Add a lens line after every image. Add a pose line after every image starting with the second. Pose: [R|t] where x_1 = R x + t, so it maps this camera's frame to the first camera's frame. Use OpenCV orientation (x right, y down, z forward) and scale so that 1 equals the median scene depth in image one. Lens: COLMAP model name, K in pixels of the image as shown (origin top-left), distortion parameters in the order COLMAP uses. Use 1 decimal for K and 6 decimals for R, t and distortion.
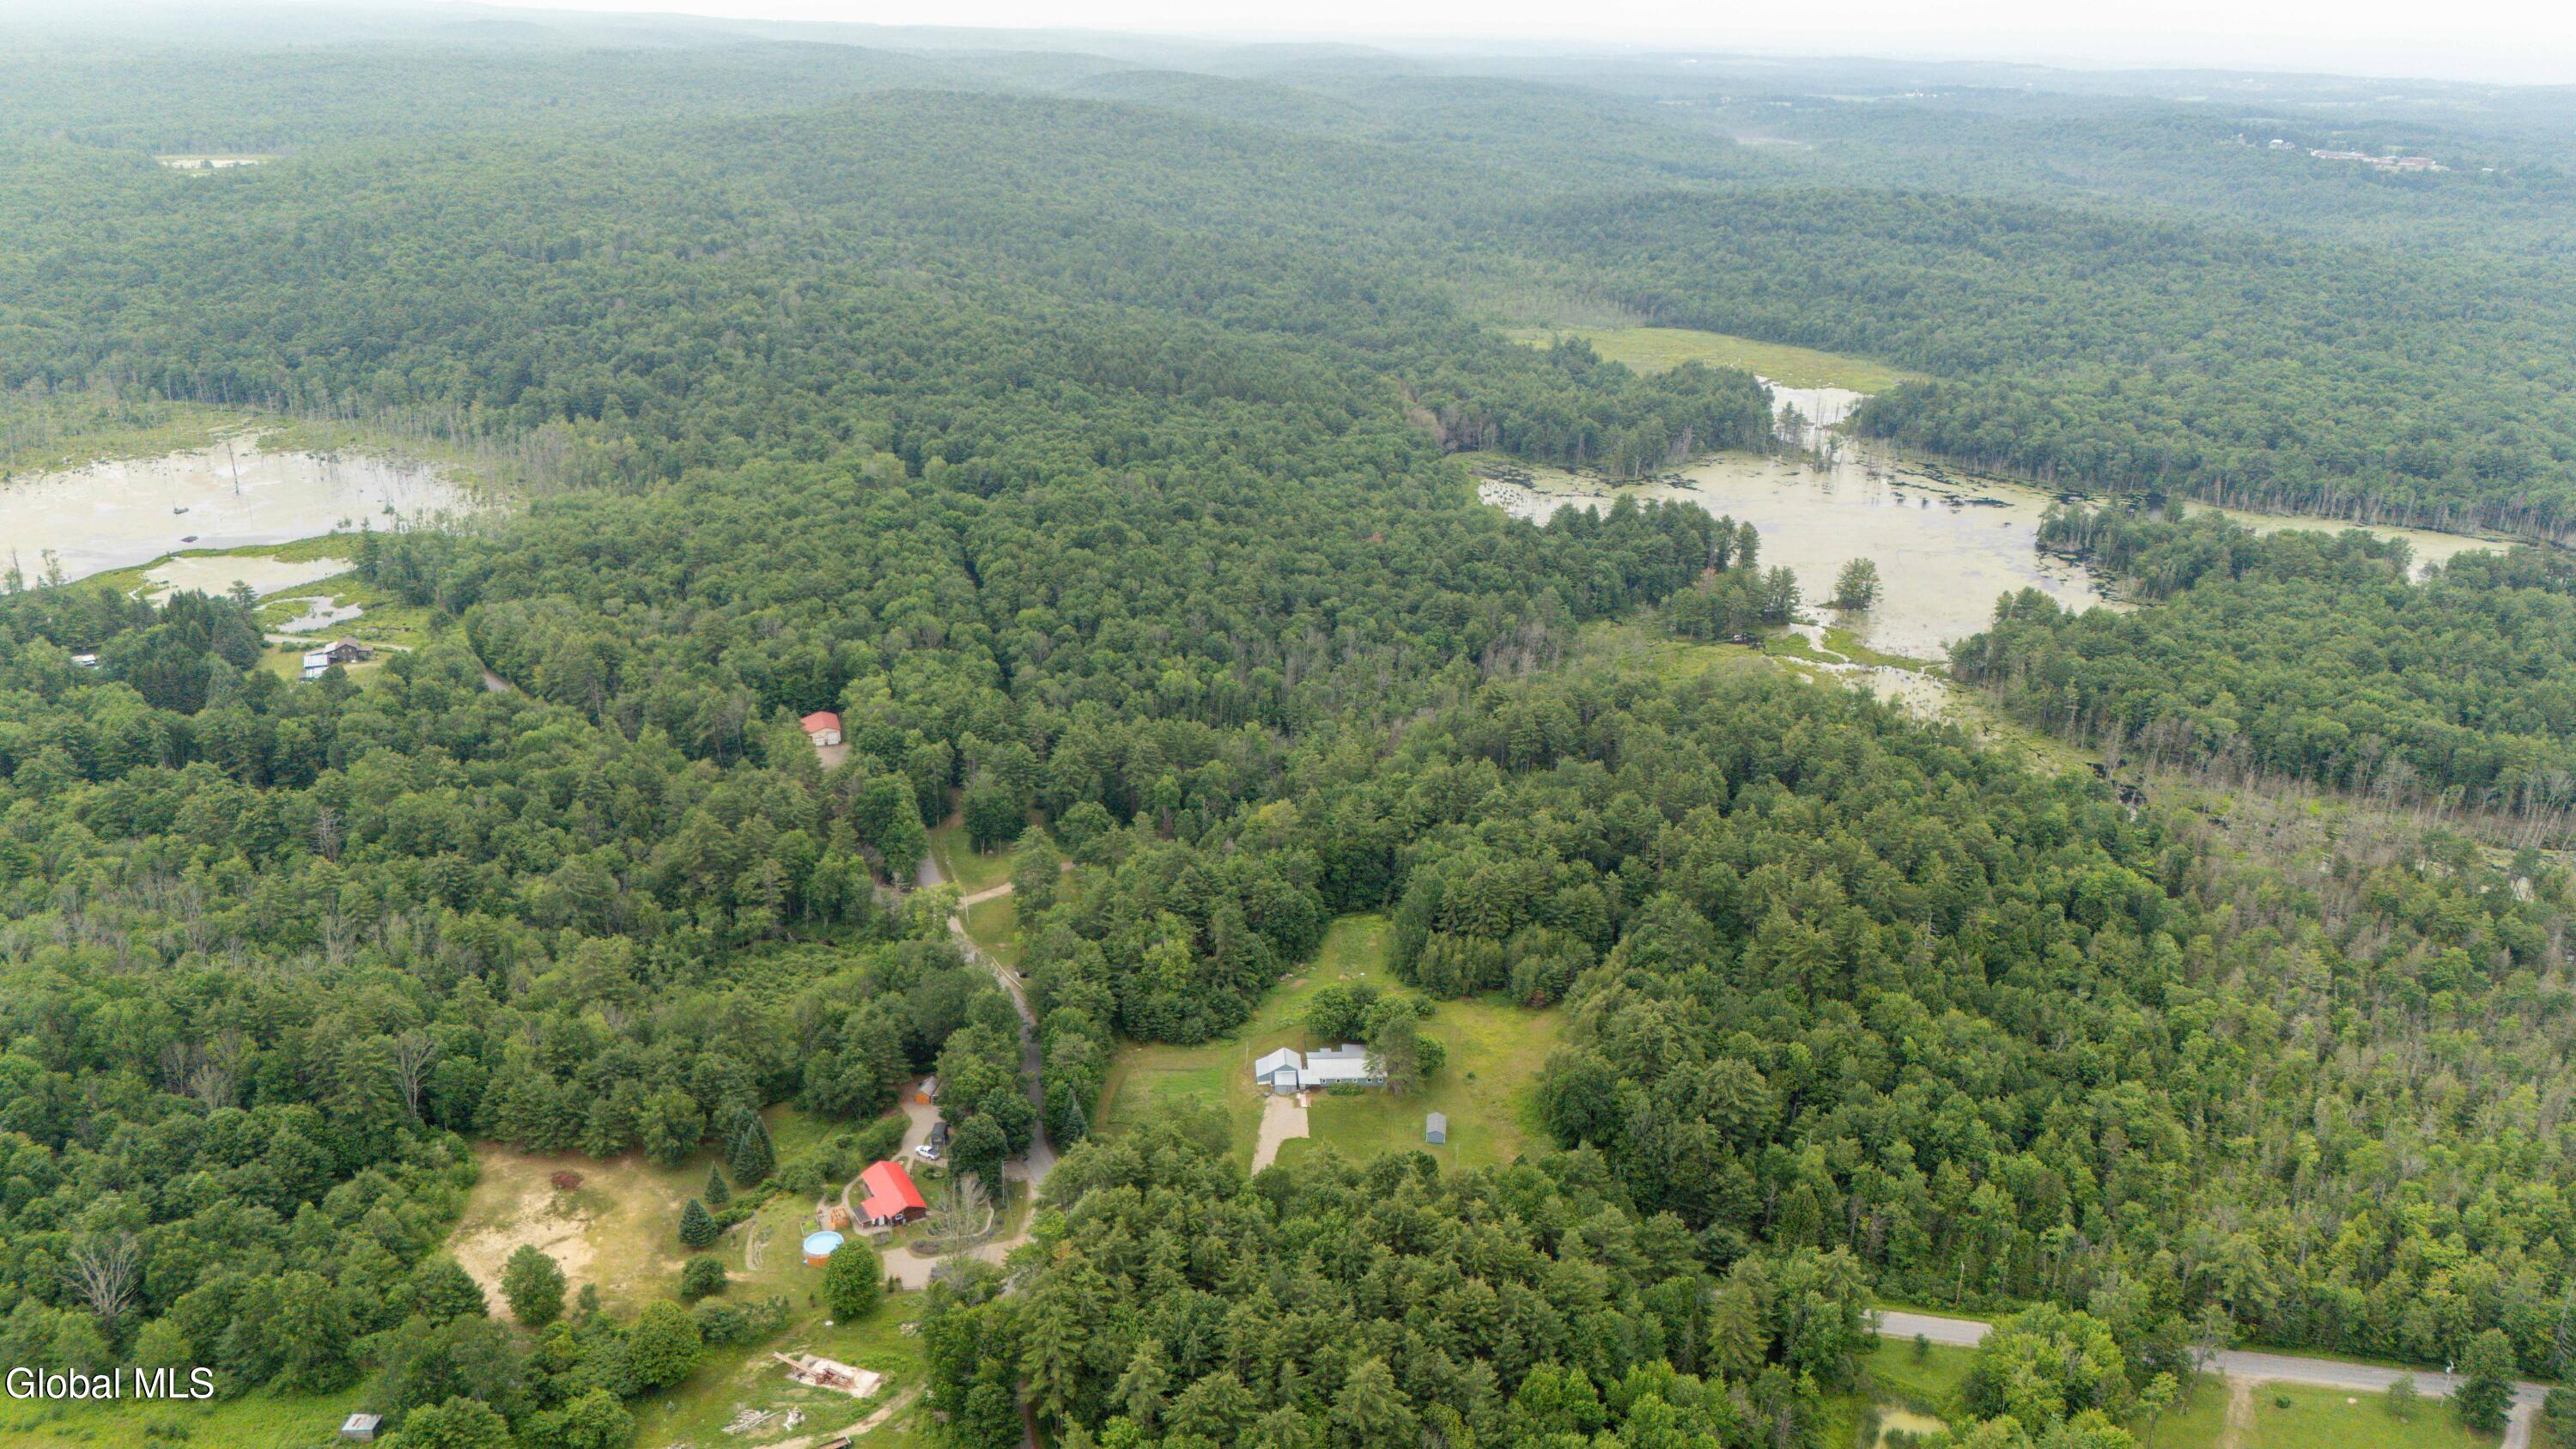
lens RADIAL K [[1823.8, 0, 1283.3], [0, 1823.8, 721.6], [0, 0, 1]] dist [0.068502, -0.024685]
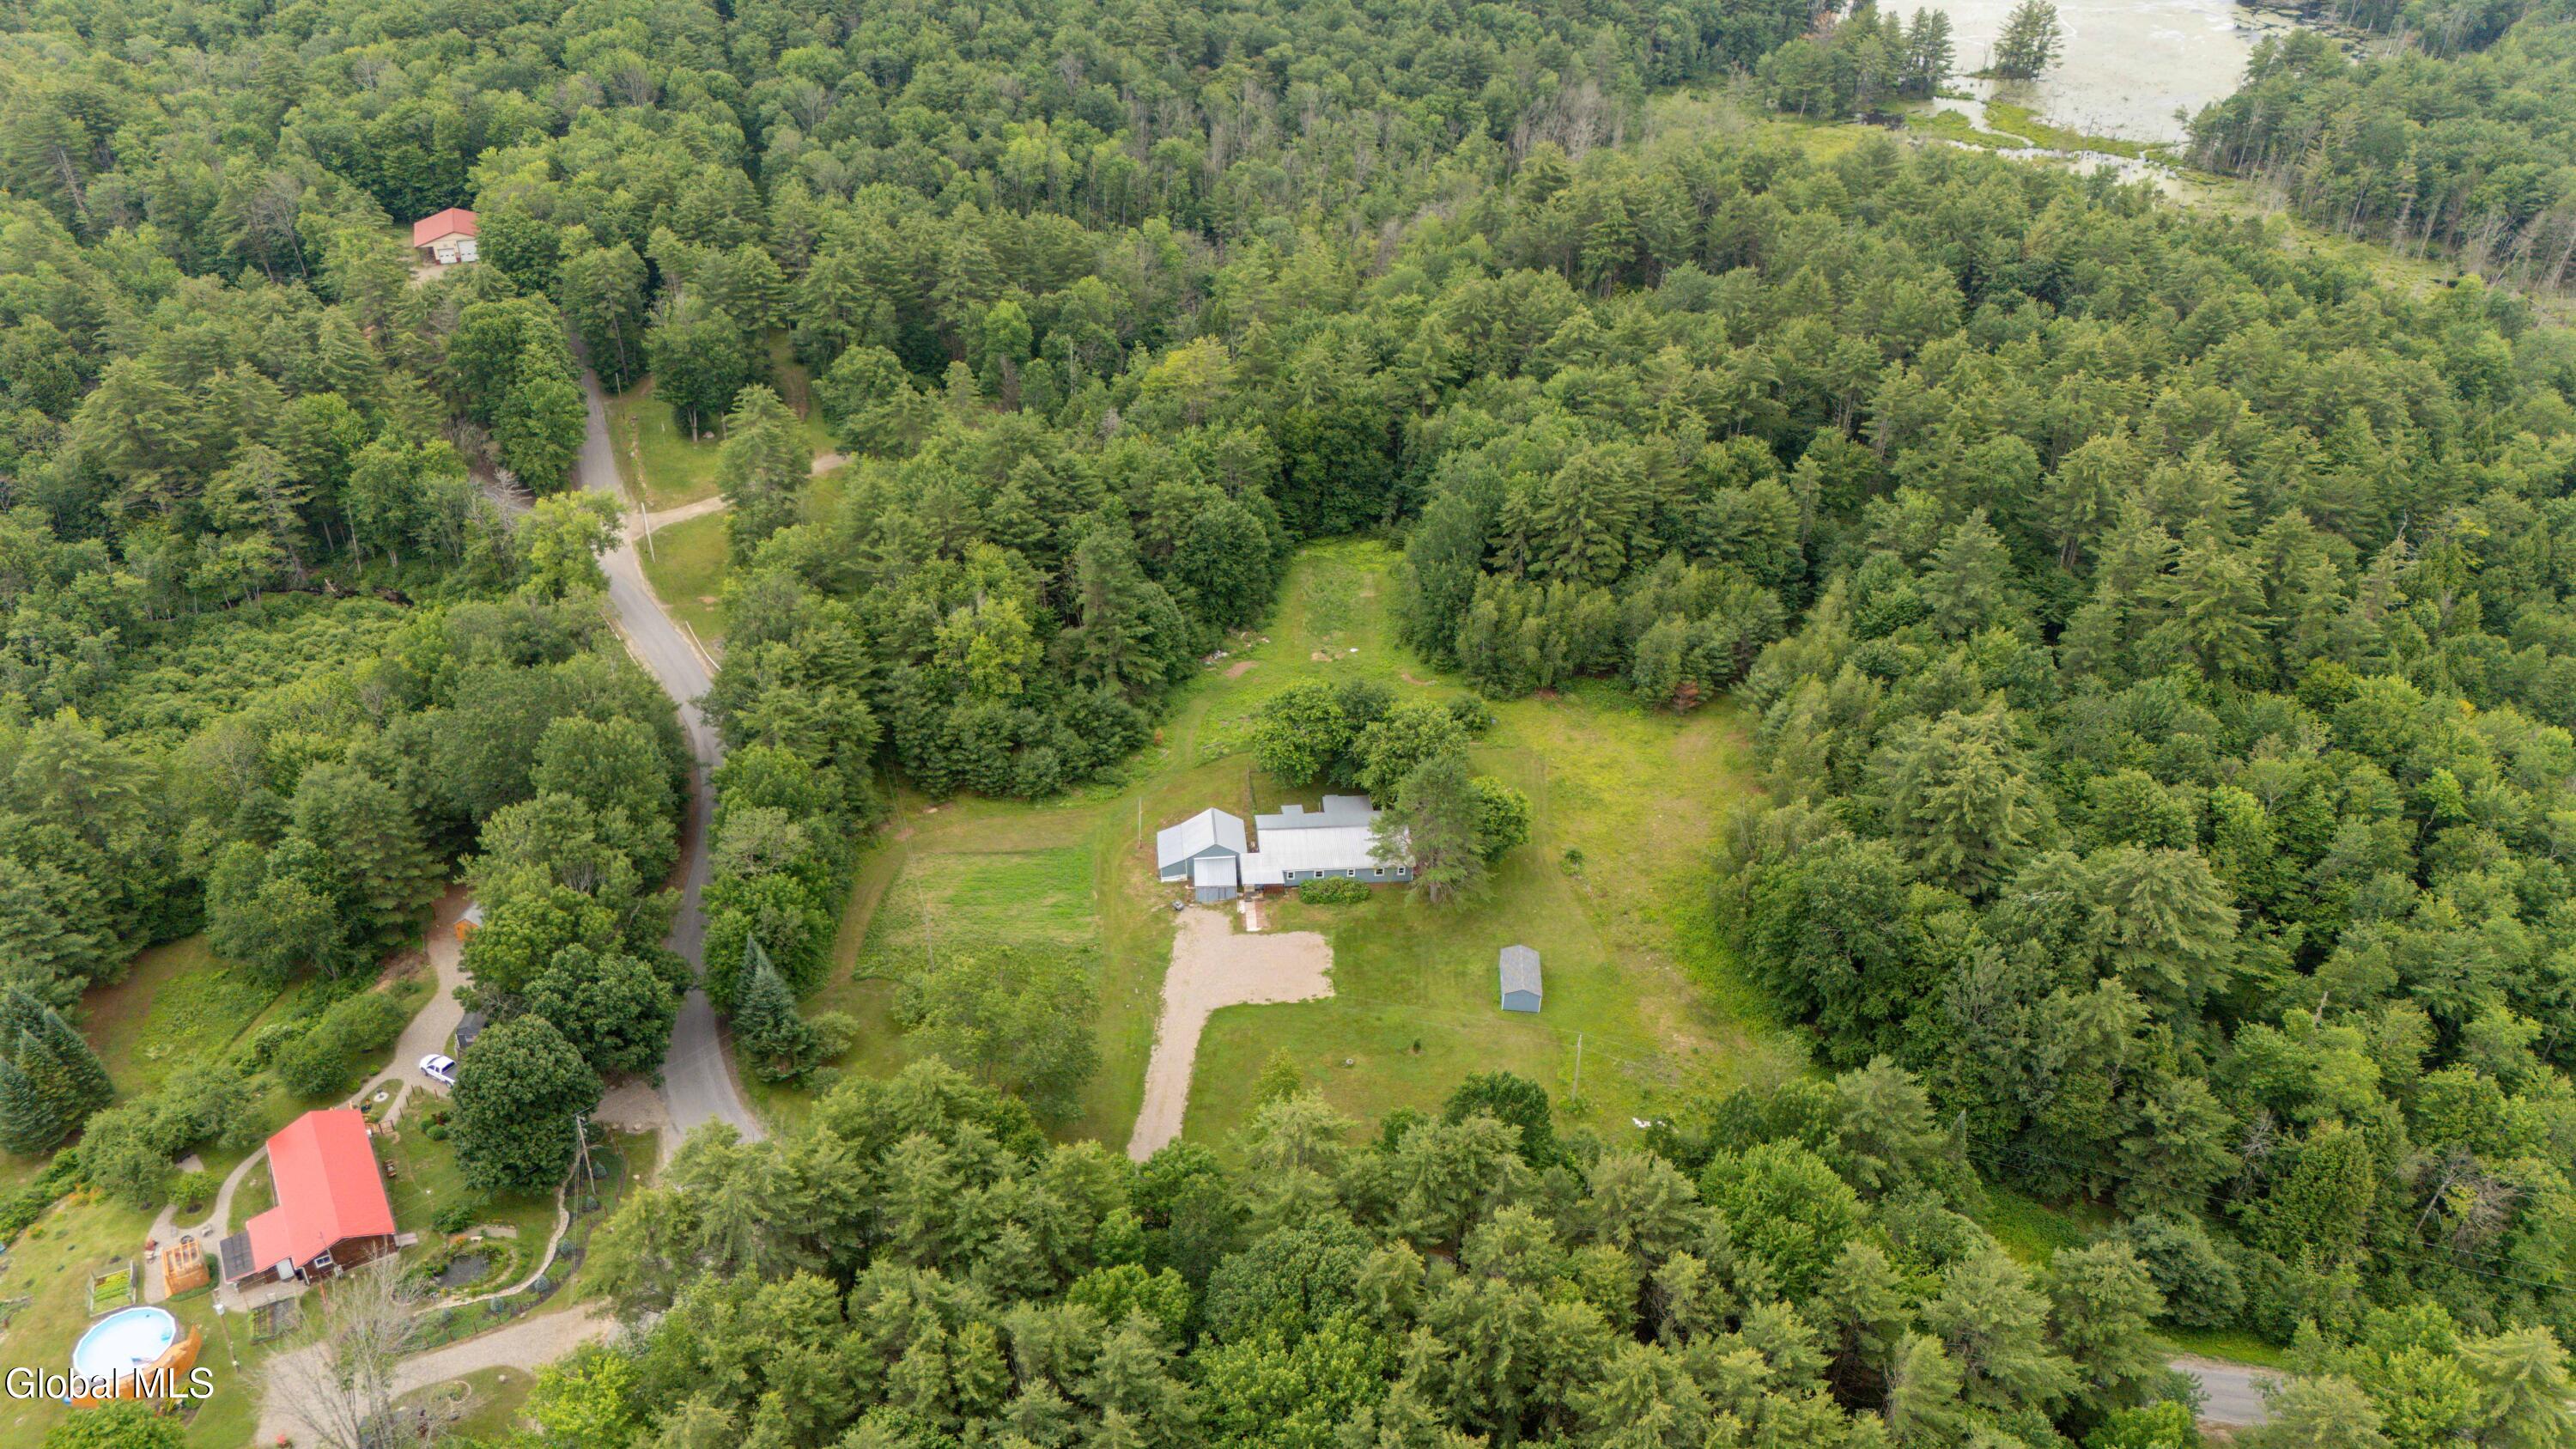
lens RADIAL K [[1823.8, 0, 1302.5], [0, 1823.8, 724.8], [0, 0, 1]] dist [0.068502, -0.024685]
pose [[0.998989, -0.016892, 0.041666, 0.004301], [0.007410, 0.975922, 0.217996, 0.037984], [-0.044345, -0.217467, 0.975060, 0.435598]]
